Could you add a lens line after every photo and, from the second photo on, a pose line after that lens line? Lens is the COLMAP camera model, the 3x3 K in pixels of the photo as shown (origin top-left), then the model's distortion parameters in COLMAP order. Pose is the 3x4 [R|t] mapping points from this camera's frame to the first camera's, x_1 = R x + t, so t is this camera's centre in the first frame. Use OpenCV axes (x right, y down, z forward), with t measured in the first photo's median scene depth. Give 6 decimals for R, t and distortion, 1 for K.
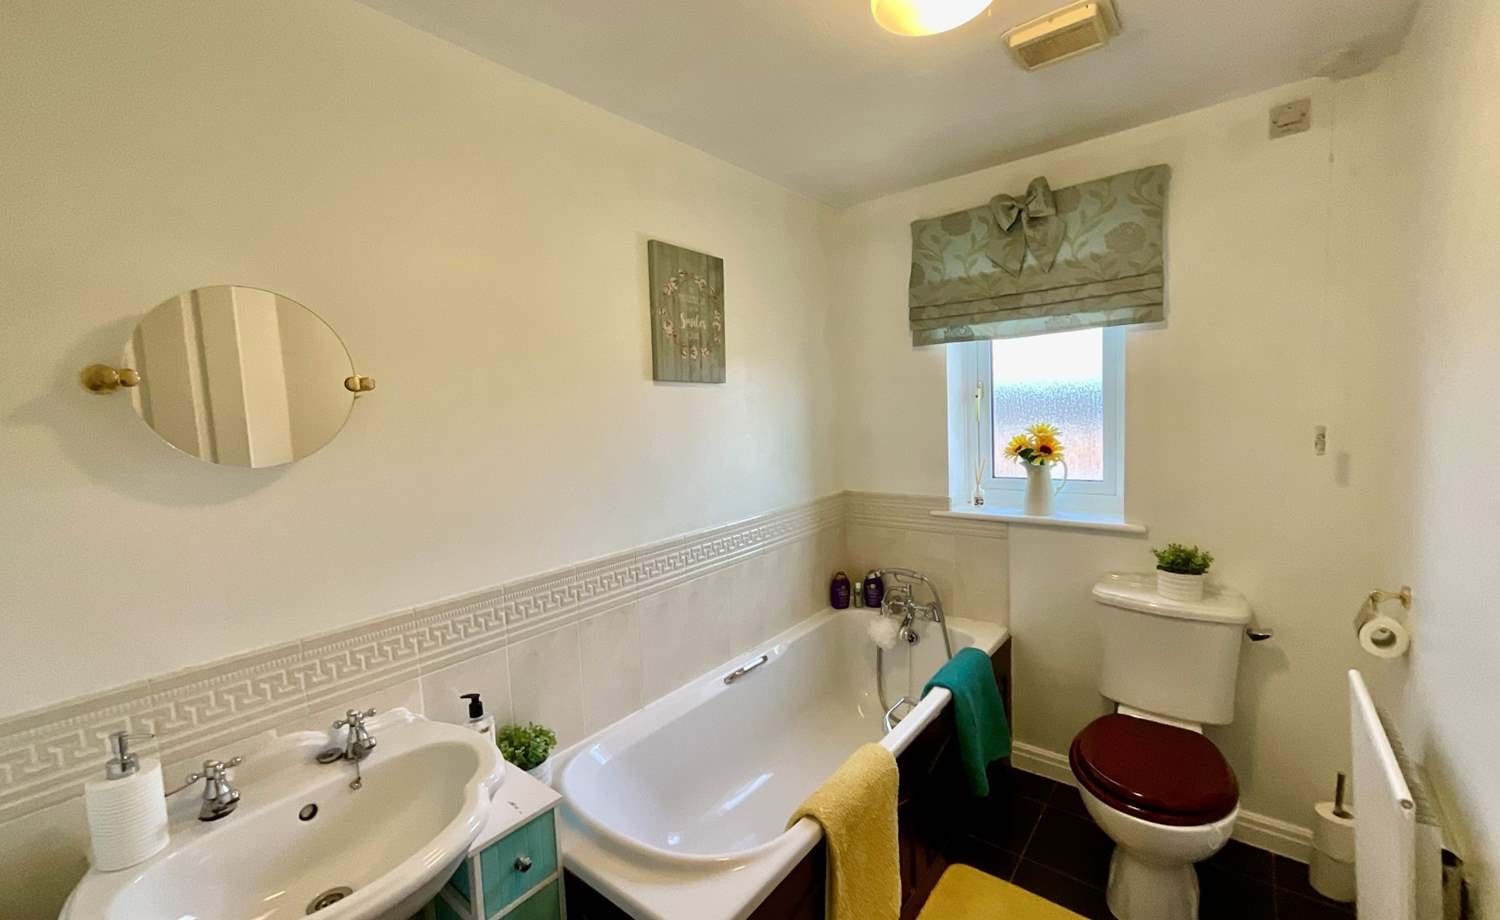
lens RADIAL K [[593.8, 0, 751.1], [0, 593.8, 458.1], [0, 0, 1]] dist [-0.018733, 0.000180]
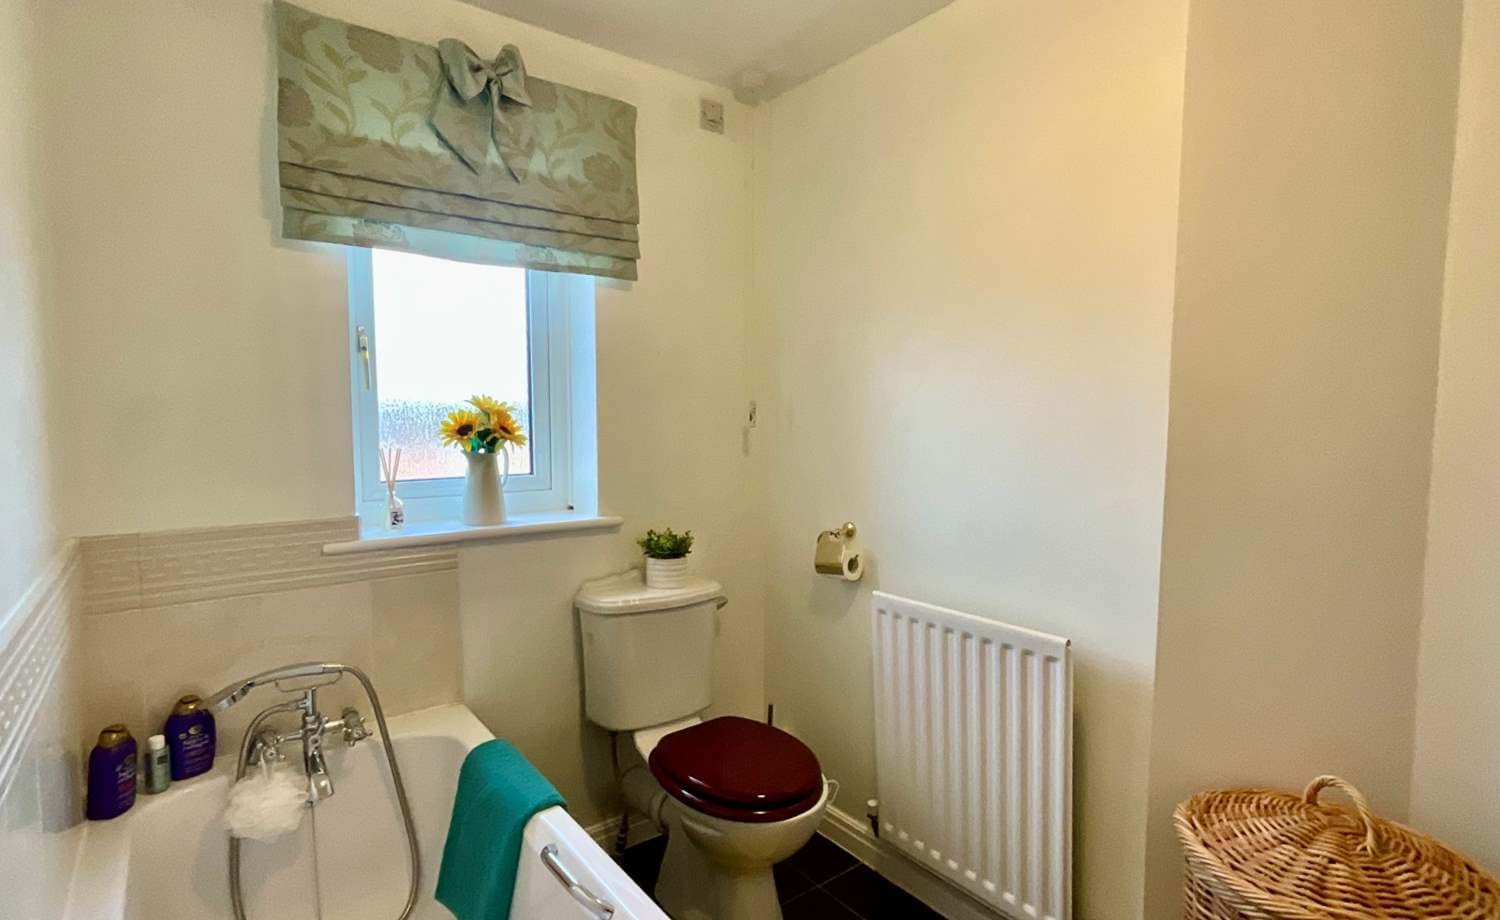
lens RADIAL K [[730.3, 0, 750.0], [0, 730.3, 460.0], [0, 0, 1]] dist [-0.024822, 0.000577]
pose [[0.214475, -0.023914, 0.976437, -0.305780], [0.067061, 0.997702, 0.009705, 0.034334], [-0.974425, 0.063400, 0.215586, 0.541533]]
